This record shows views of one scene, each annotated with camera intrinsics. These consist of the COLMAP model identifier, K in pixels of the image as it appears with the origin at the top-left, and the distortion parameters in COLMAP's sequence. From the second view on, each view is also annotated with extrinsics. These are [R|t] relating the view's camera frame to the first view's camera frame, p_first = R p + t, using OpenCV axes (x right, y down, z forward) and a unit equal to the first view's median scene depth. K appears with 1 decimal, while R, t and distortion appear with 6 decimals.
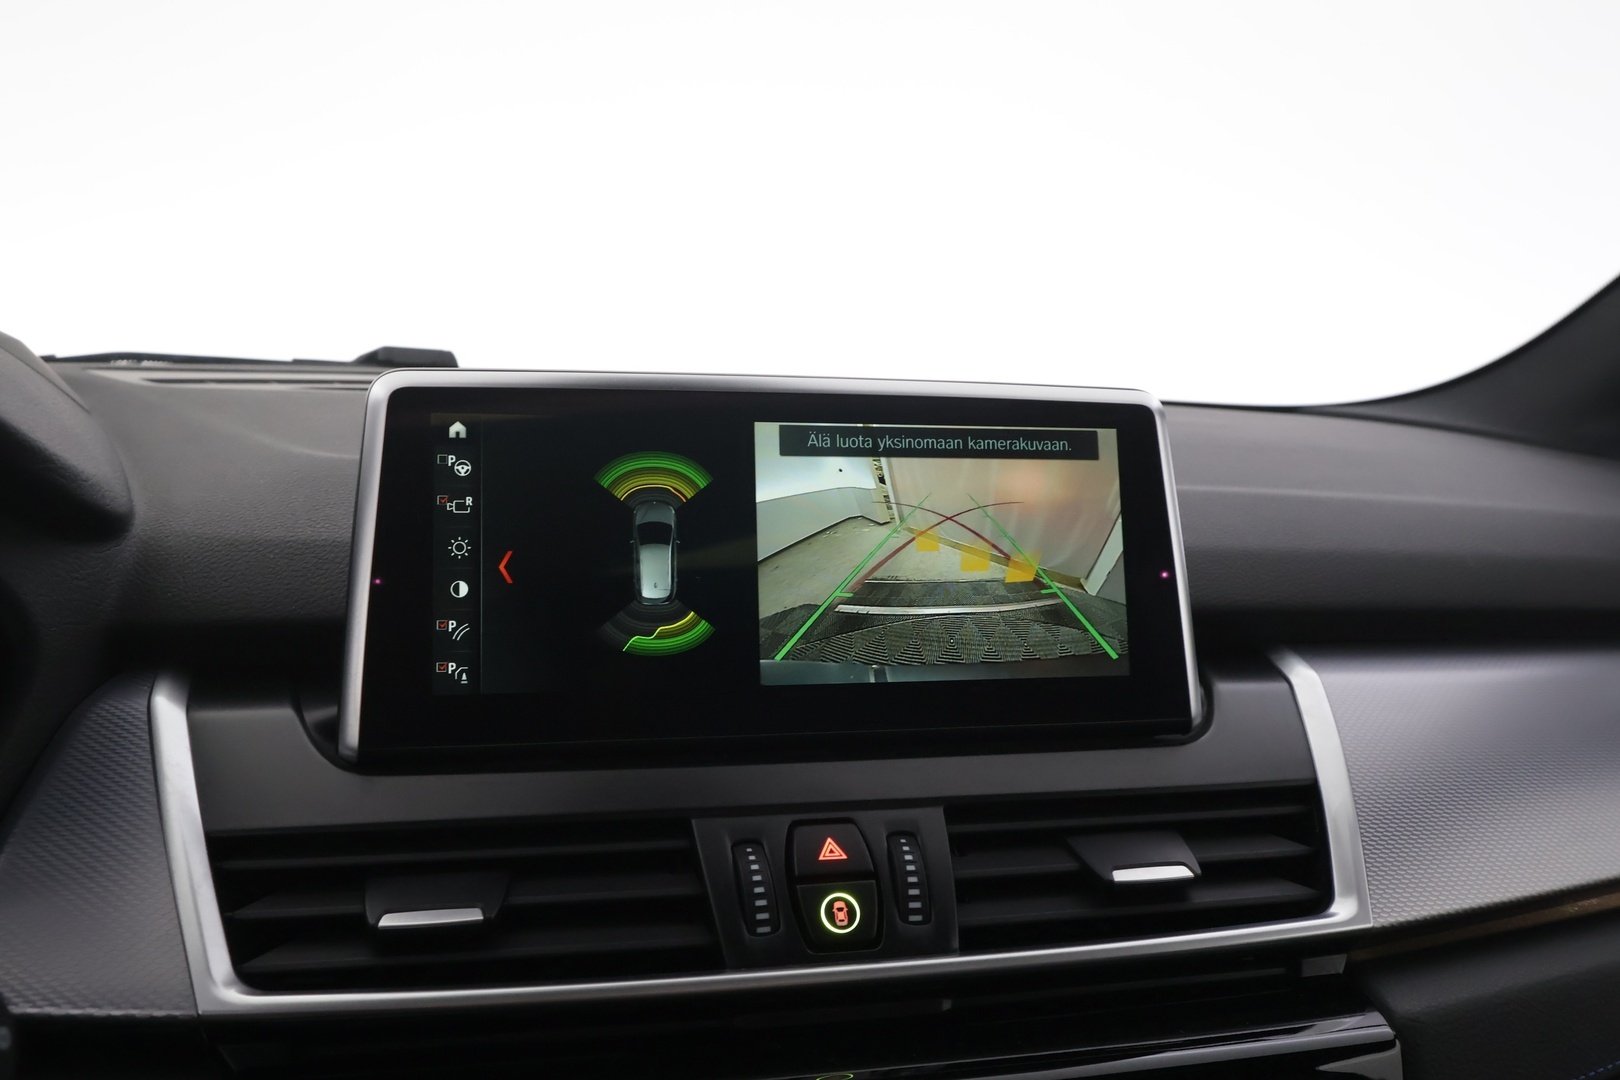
lens RADIAL K [[1273.3, 0, 809.8], [0, 1273.3, 544.9], [0, 0, 1]] dist [0.003053, 0.007127]
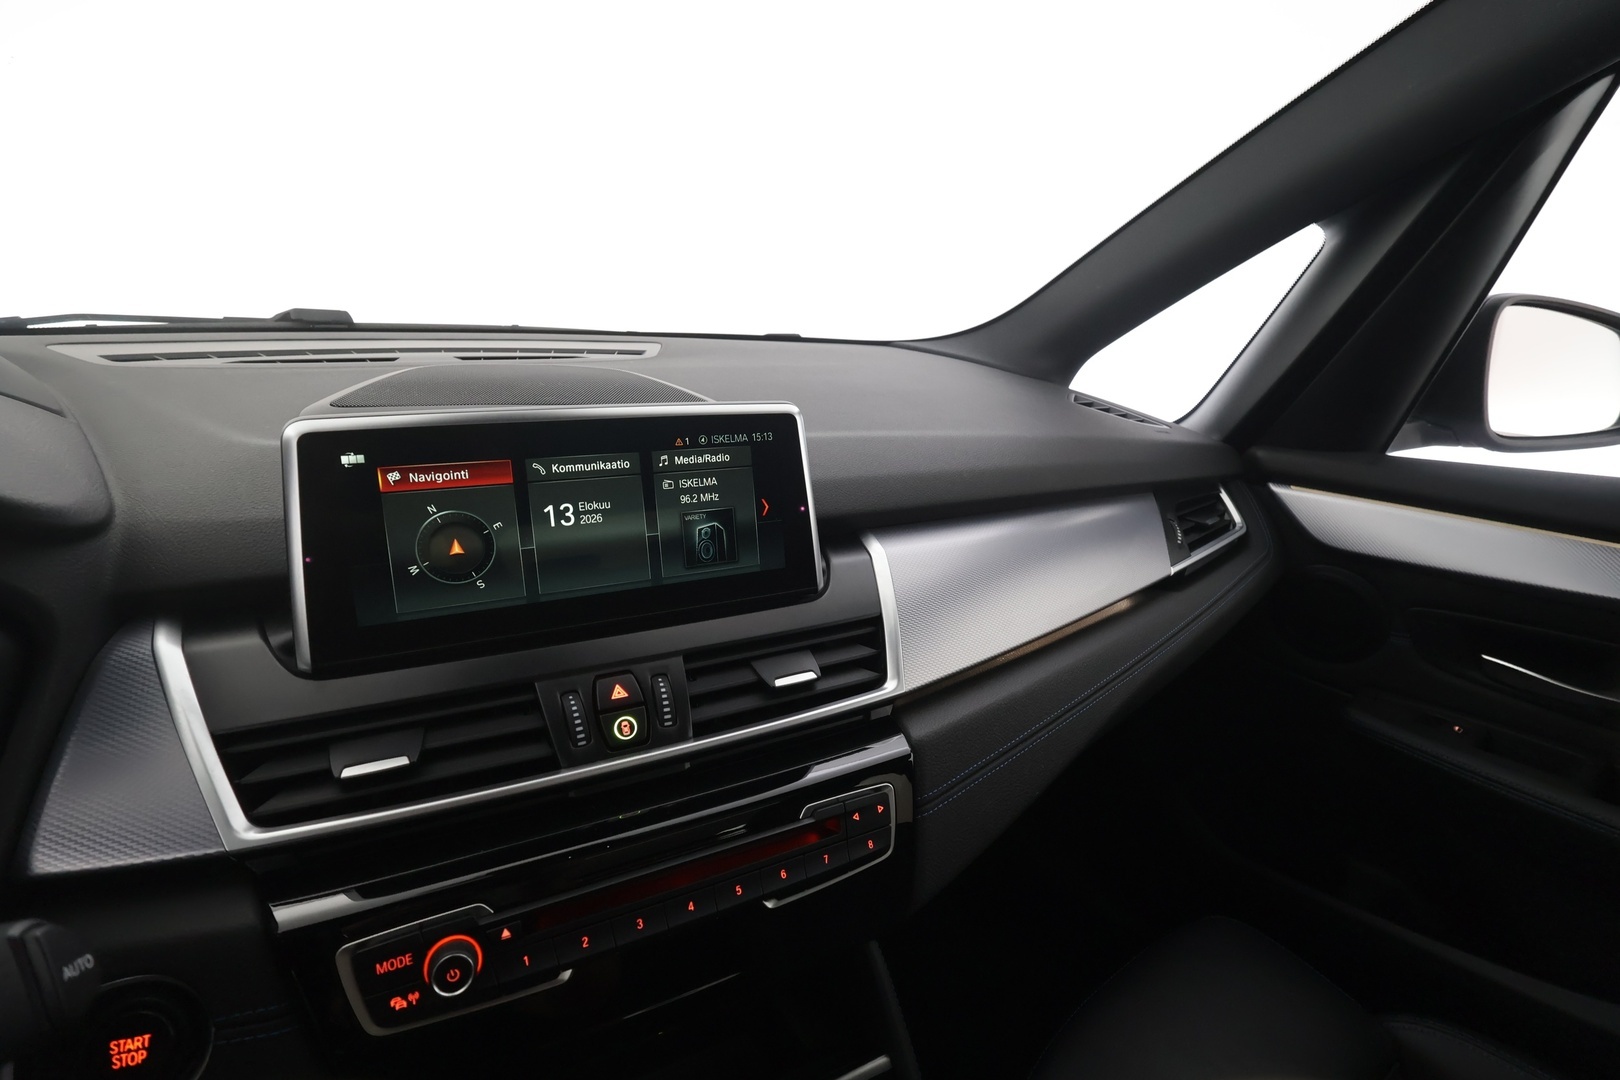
lens RADIAL K [[745.8, 0, 807.1], [0, 745.8, 542.9], [0, 0, 1]] dist [0.001094, 0.000217]
pose [[0.970308, -0.063580, 0.233368, 0.041218], [0.009847, 0.974417, 0.224531, -0.191399], [-0.241673, -0.215567, 0.946111, -0.007380]]
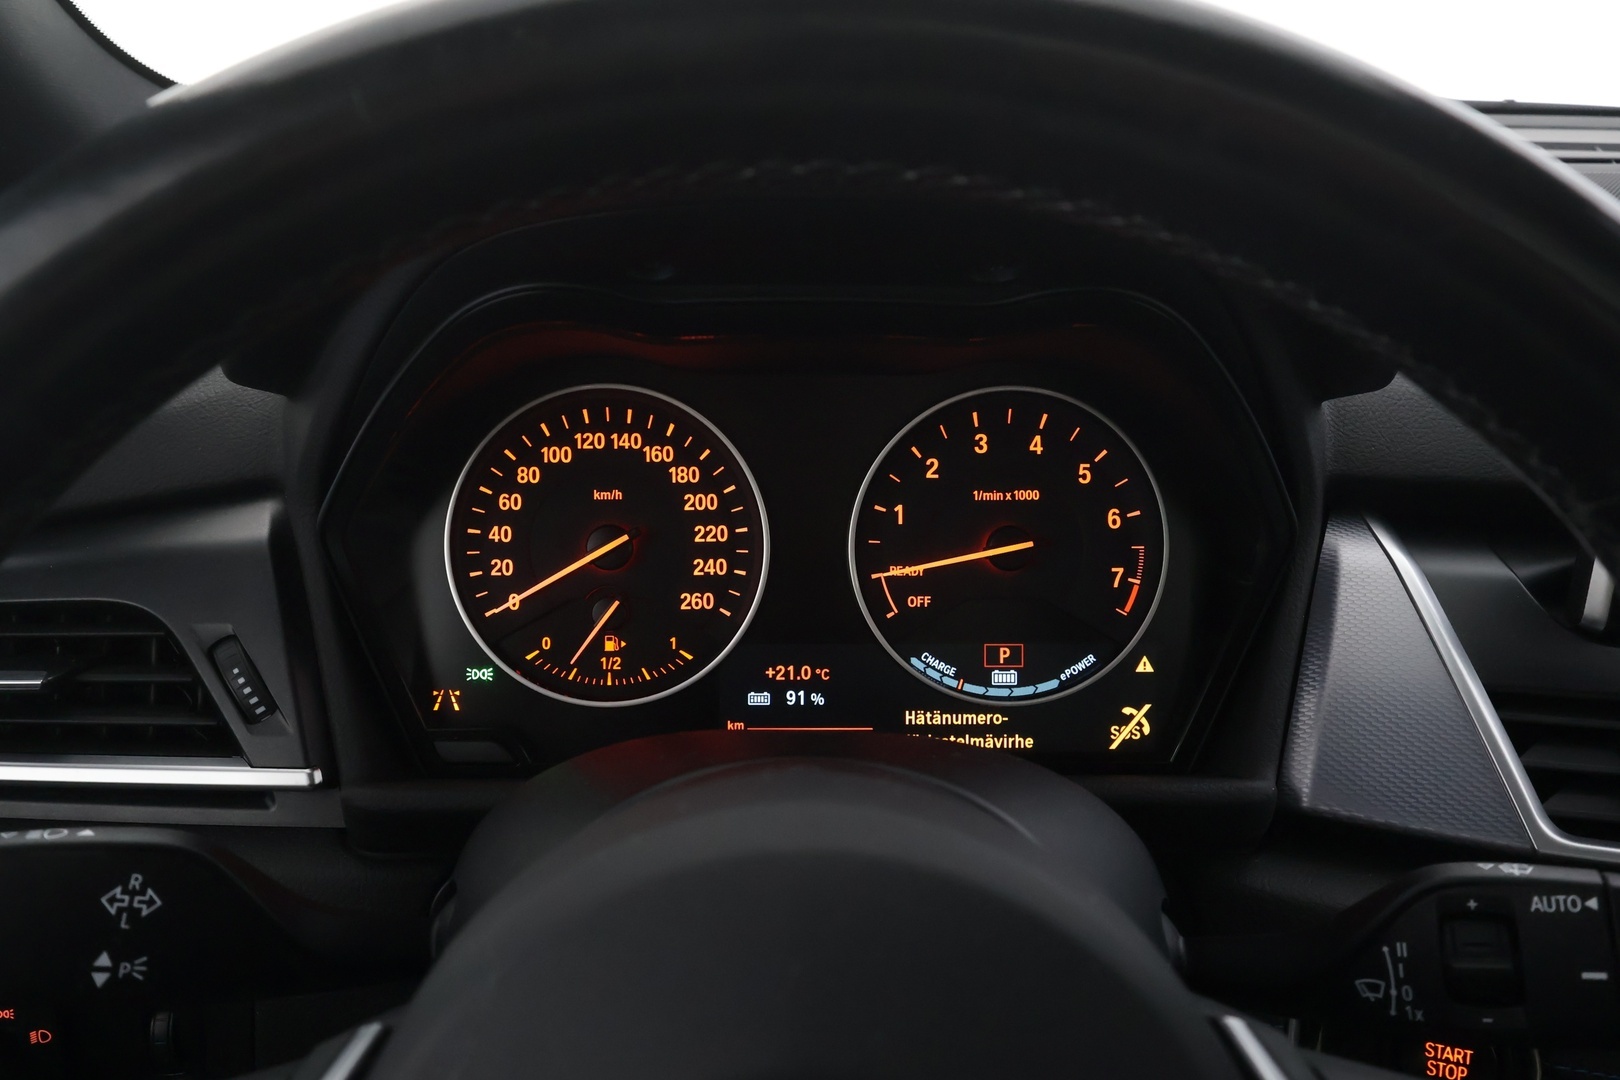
lens RADIAL K [[1273.3, 0, 809.8], [0, 1273.3, 544.9], [0, 0, 1]] dist [0.003053, 0.007127]
pose [[0.944012, 0.118500, -0.307894, -0.658242], [-0.025554, 0.956725, 0.289868, -0.204976], [0.328920, -0.265771, 0.906189, -0.210033]]
